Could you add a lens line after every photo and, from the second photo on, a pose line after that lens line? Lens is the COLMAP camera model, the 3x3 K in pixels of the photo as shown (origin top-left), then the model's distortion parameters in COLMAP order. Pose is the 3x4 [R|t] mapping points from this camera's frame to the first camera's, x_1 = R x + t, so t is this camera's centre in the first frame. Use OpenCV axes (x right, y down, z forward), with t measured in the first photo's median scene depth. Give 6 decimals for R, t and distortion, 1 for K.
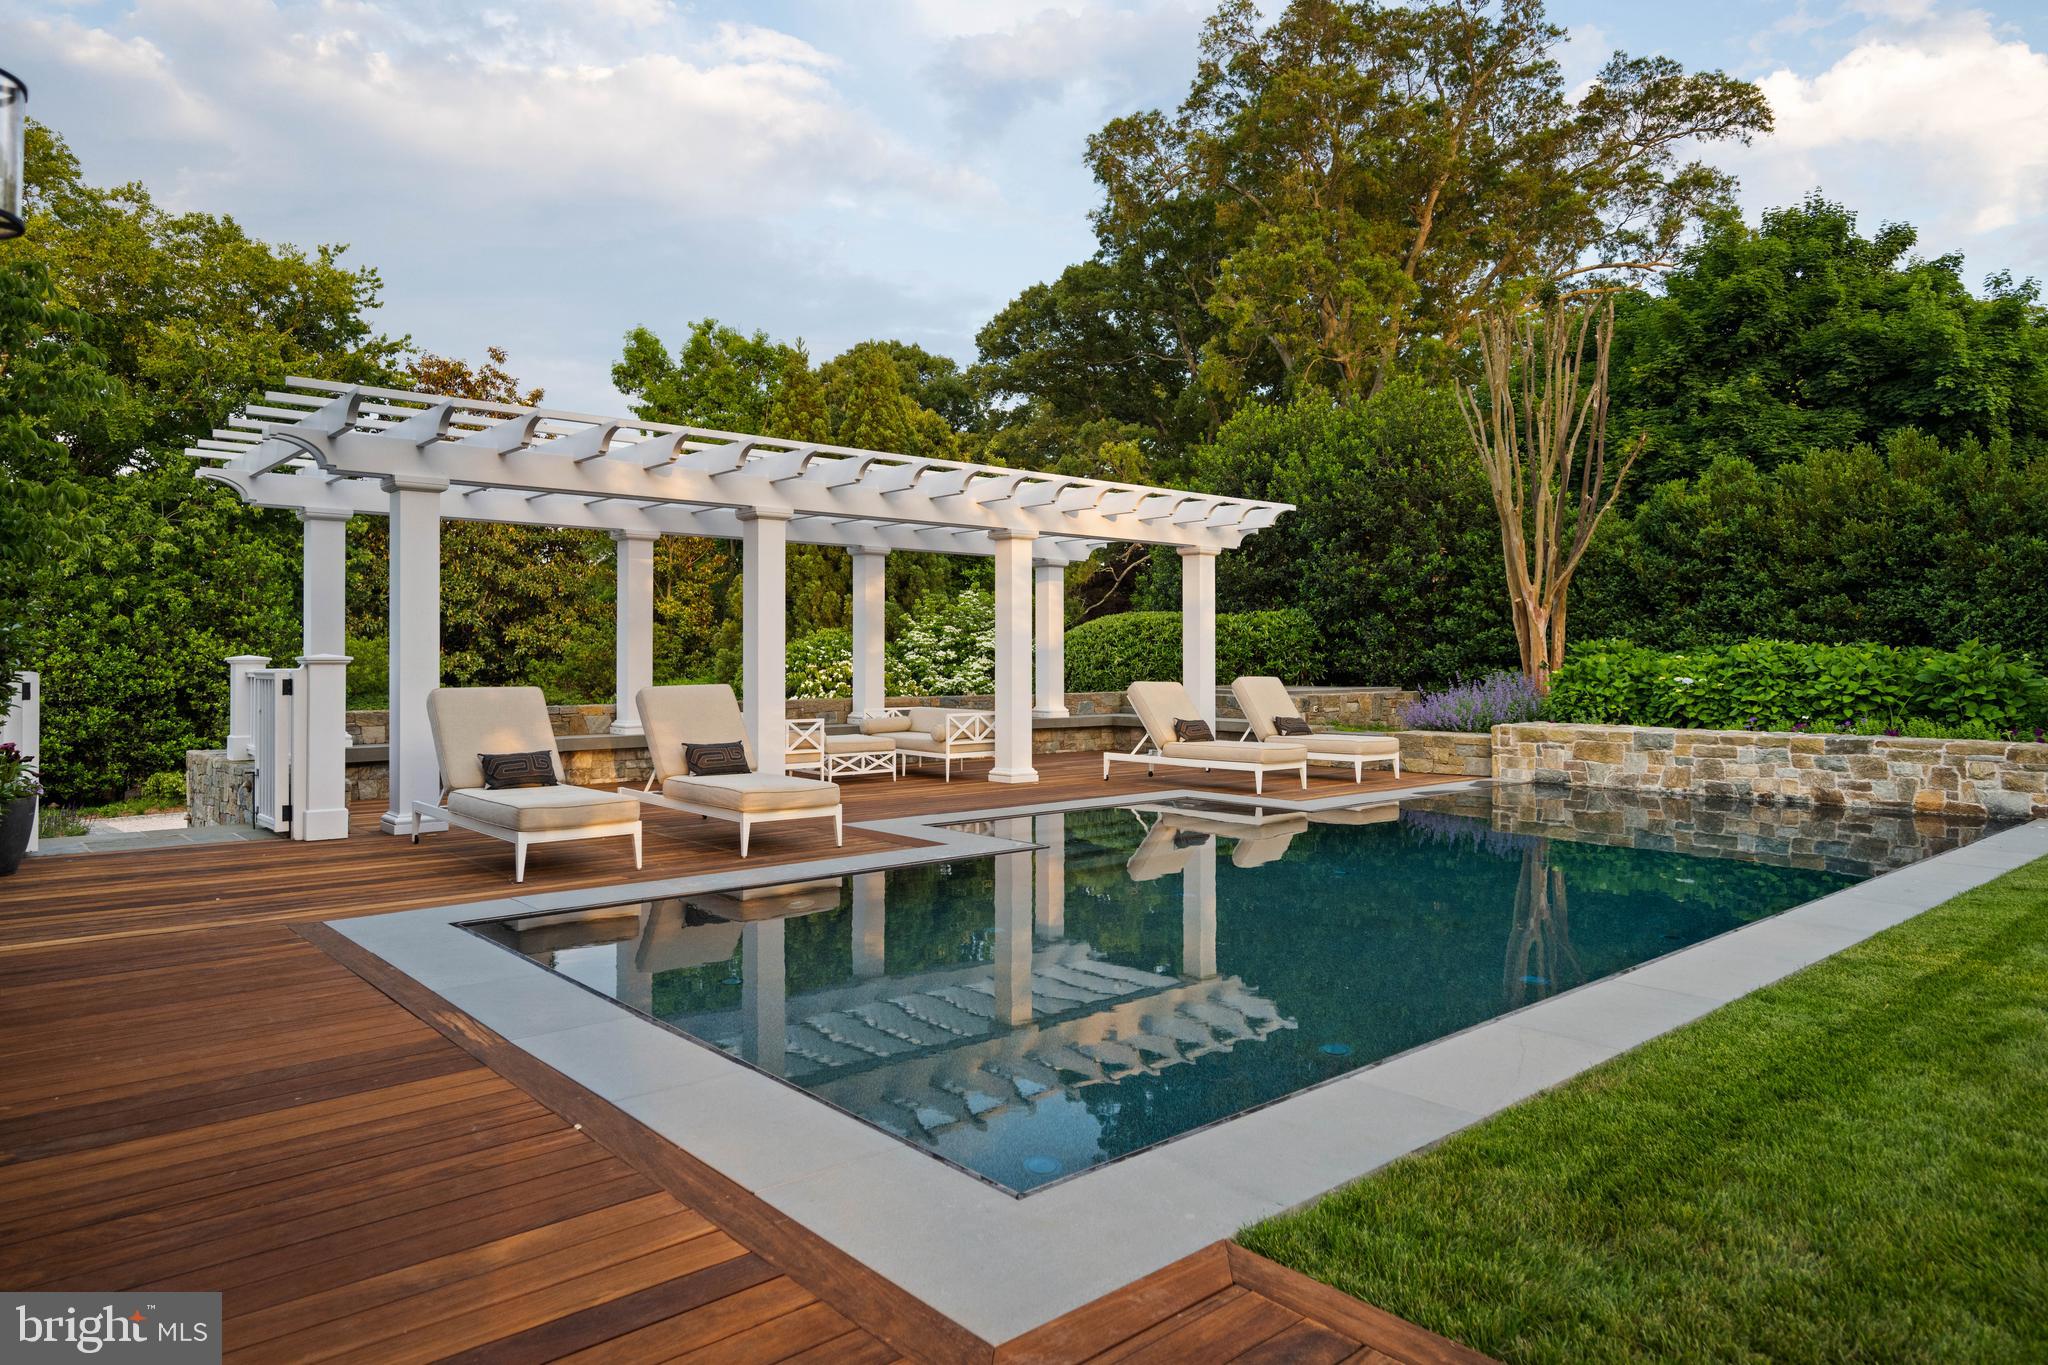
lens RADIAL K [[1248.6, 0, 1023.2], [0, 1248.6, 667.9], [0, 0, 1]] dist [0.000697, 0.000638]
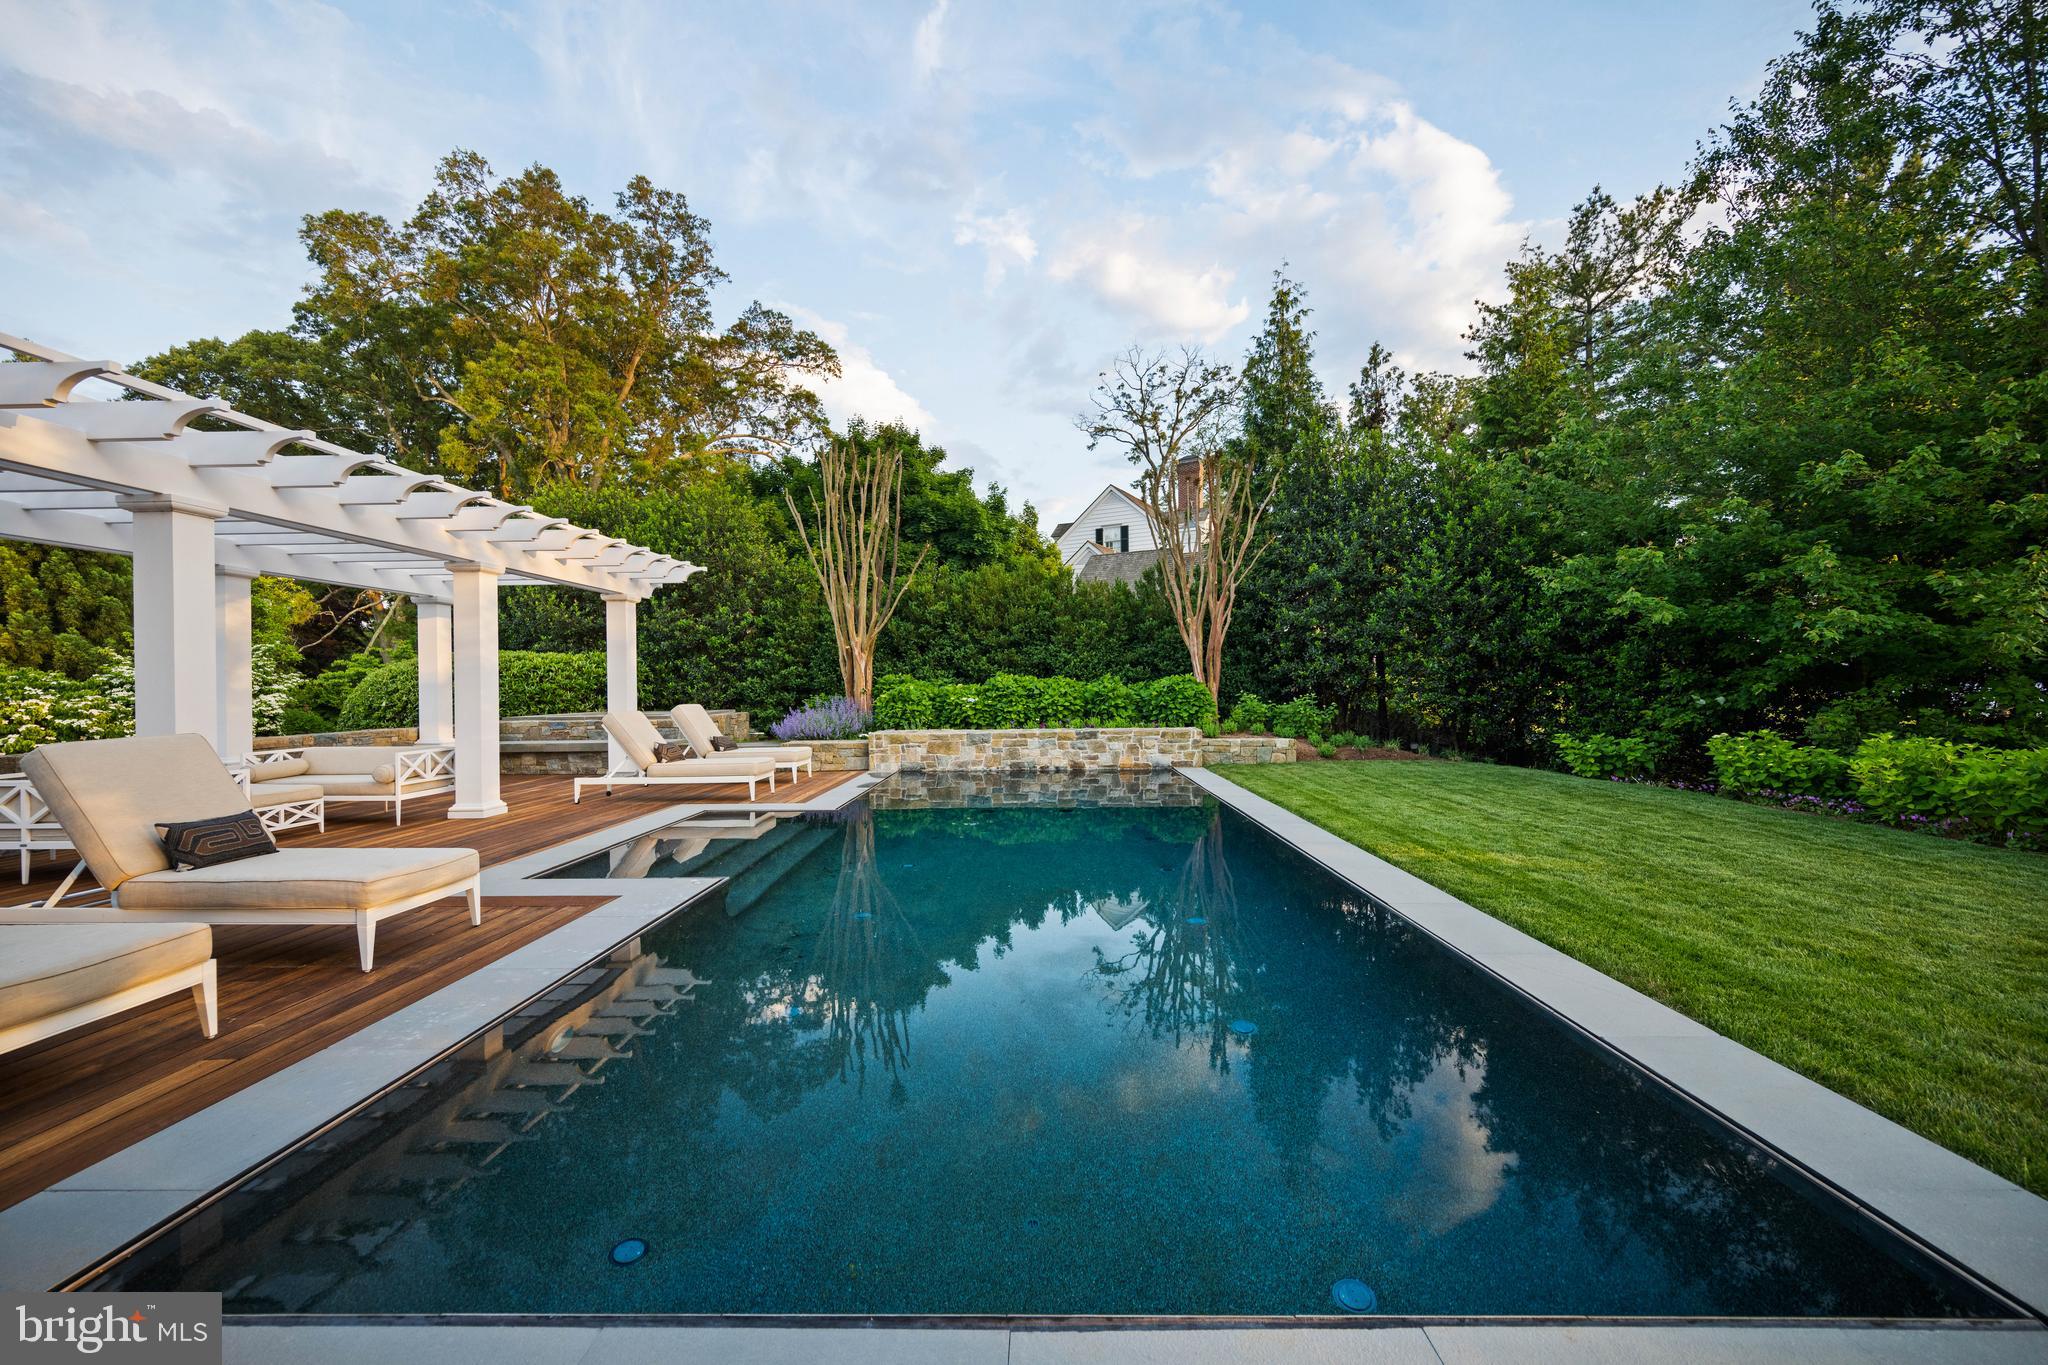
lens RADIAL K [[807.4, 0, 1023.2], [0, 807.4, 697.3], [0, 0, 1]] dist [-0.002387, -0.000355]
pose [[0.678746, -0.019765, 0.734107, -0.155482], [0.017140, 0.999792, 0.011071, -0.002734], [-0.734173, 0.005068, 0.678943, 0.206838]]
